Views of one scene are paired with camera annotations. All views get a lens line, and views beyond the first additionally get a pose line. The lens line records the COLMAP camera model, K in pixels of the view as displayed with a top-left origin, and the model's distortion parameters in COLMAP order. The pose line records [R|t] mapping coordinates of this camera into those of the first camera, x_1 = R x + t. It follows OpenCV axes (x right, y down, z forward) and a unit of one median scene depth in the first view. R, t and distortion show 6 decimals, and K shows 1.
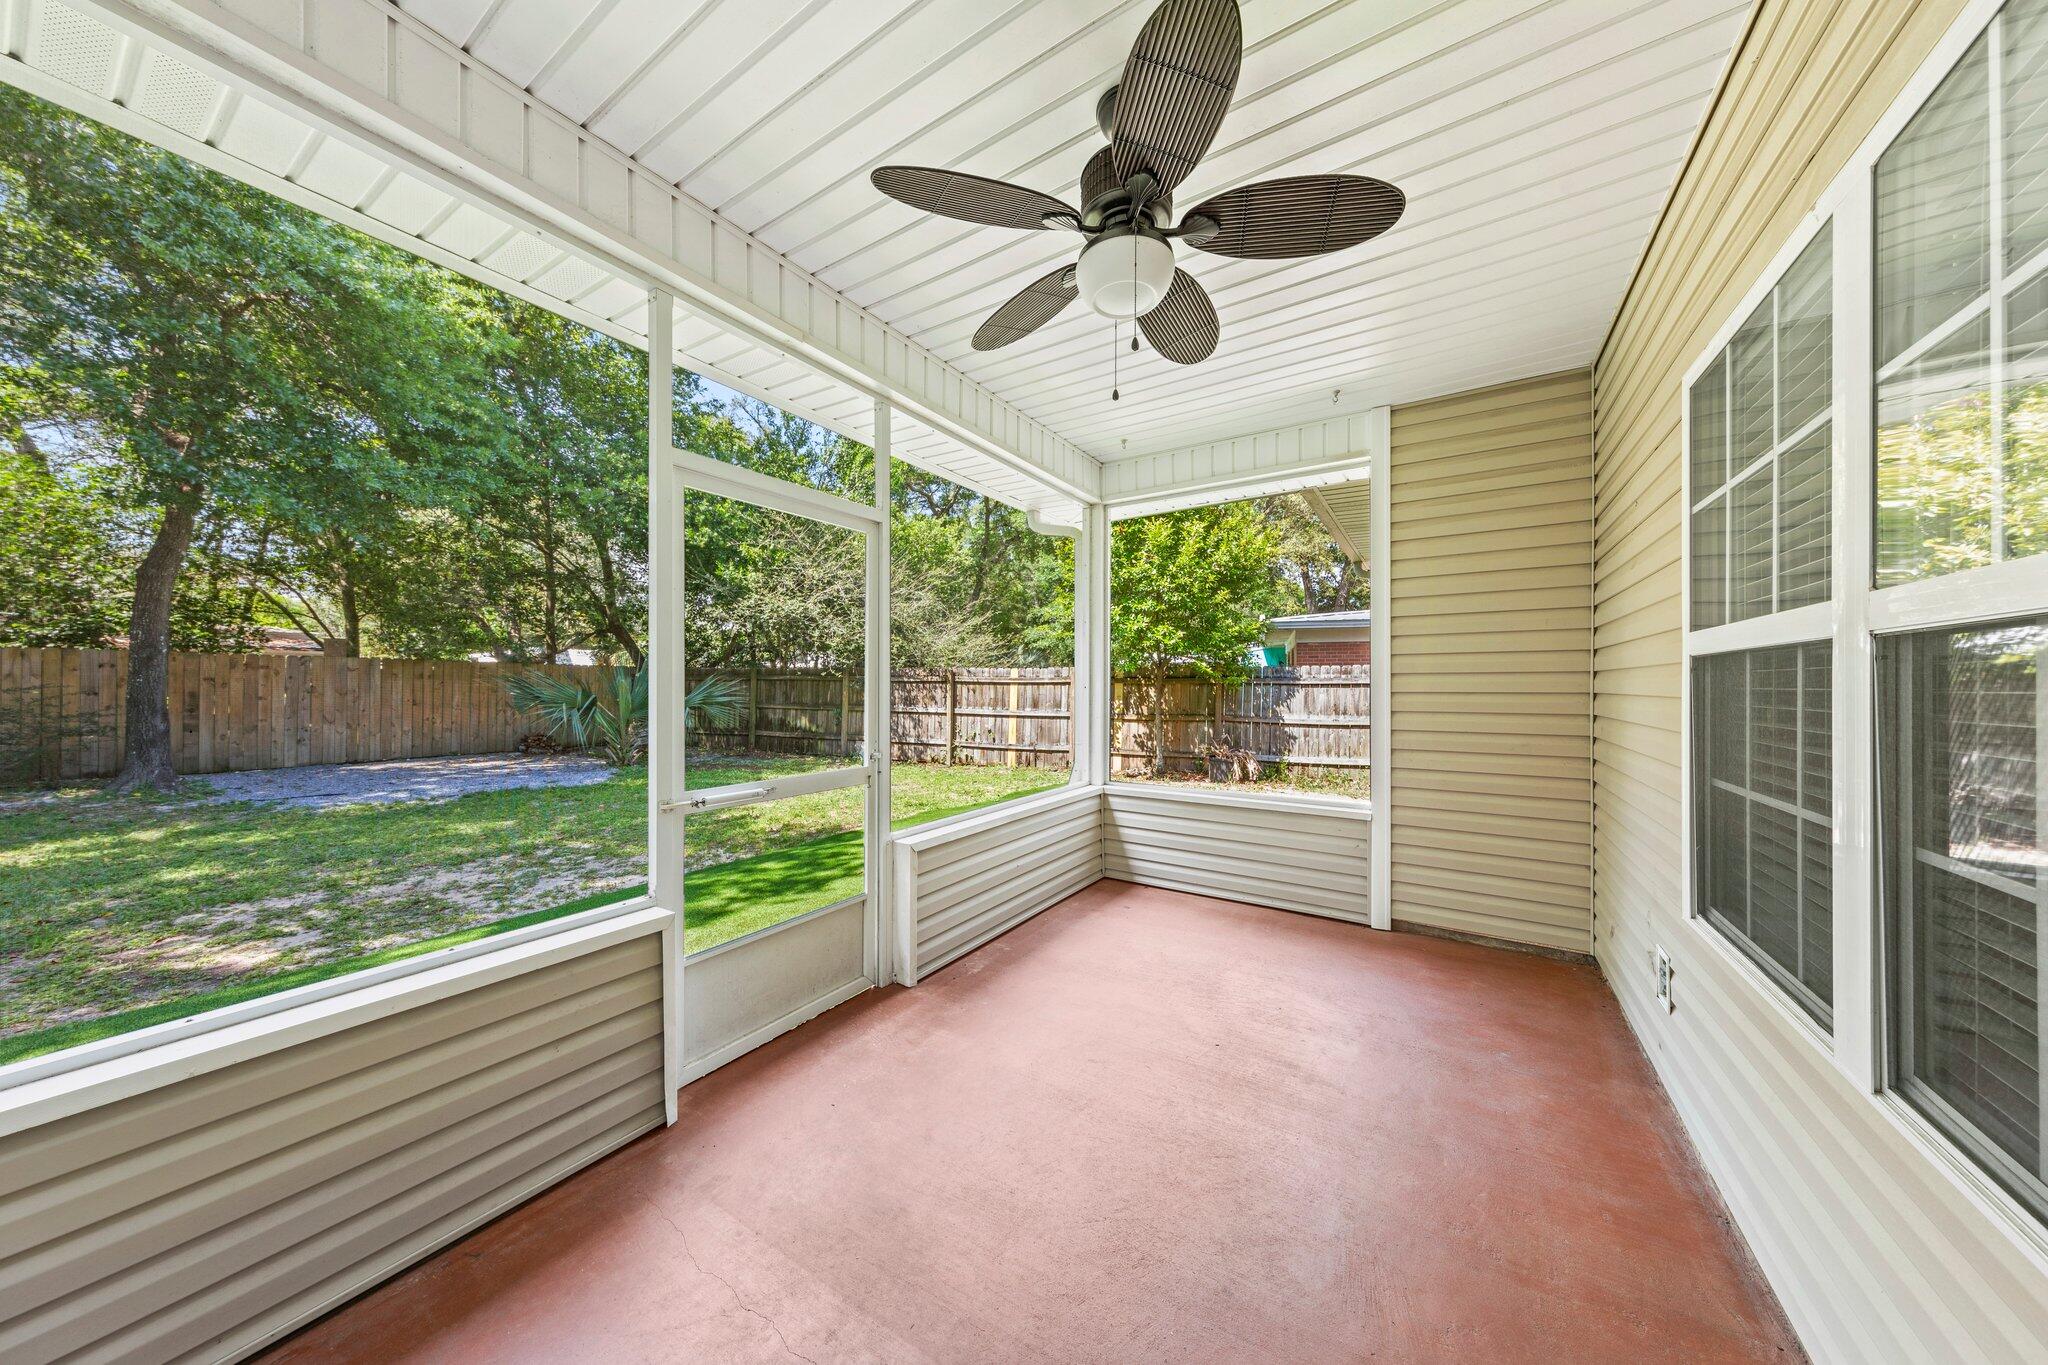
lens RADIAL K [[650.7, 0, 1027.8], [0, 650.7, 677.9], [0, 0, 1]] dist [0.000698, 0.000036]
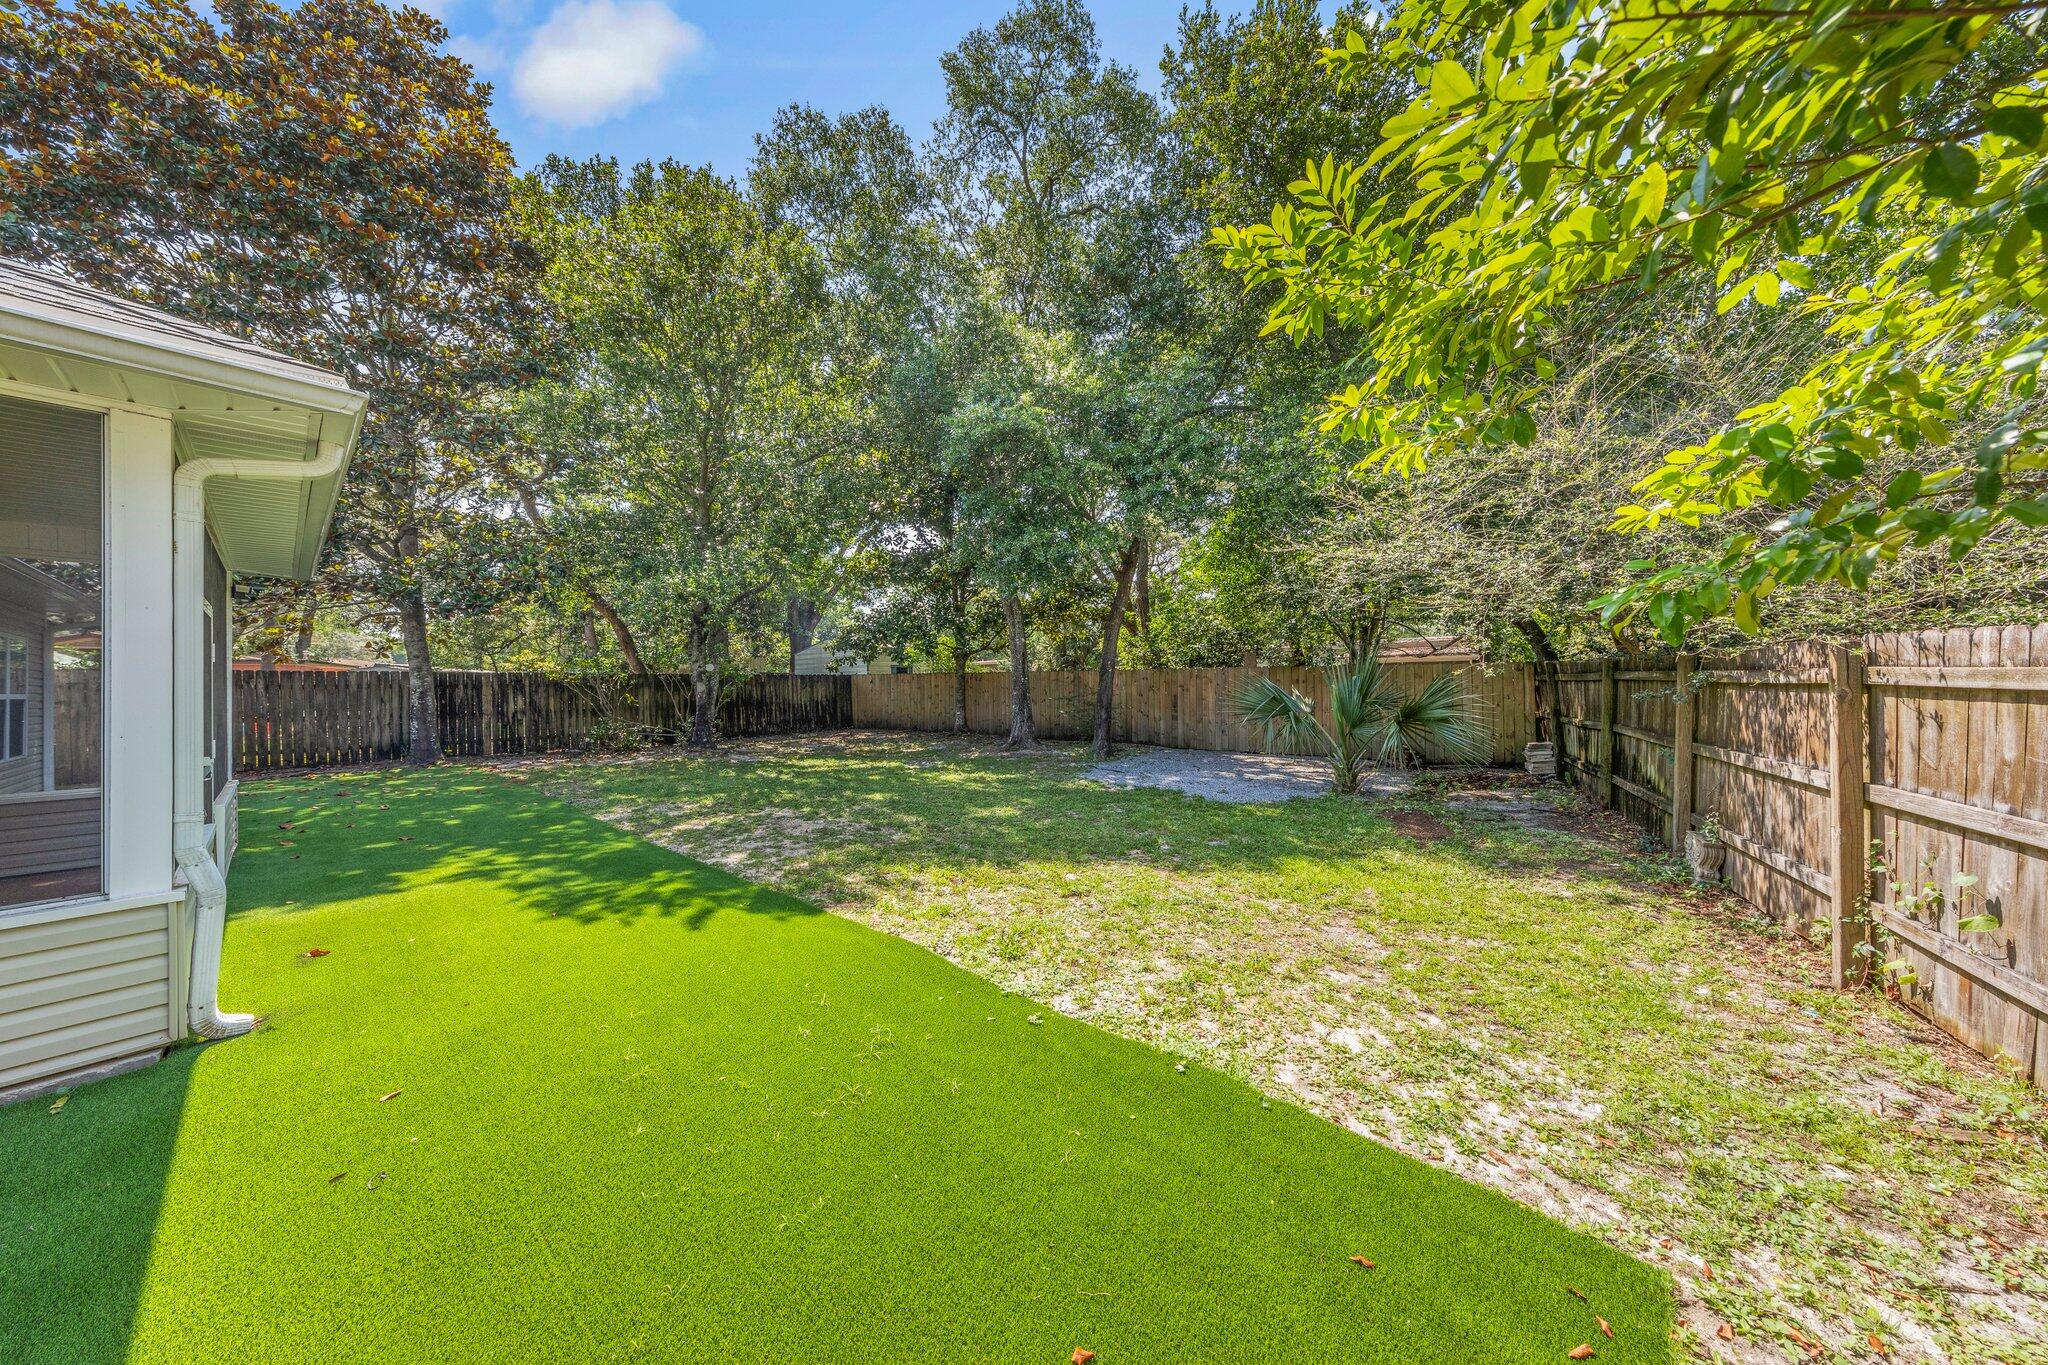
lens RADIAL K [[650.7, 0, 1021.9], [0, 650.7, 682.4], [0, 0, 1]] dist [0.000698, 0.000036]
pose [[-0.115149, -0.005897, -0.993331, 0.214670], [0.015266, 0.999854, -0.007706, 0.000869], [0.993231, -0.016052, -0.115042, 0.698512]]
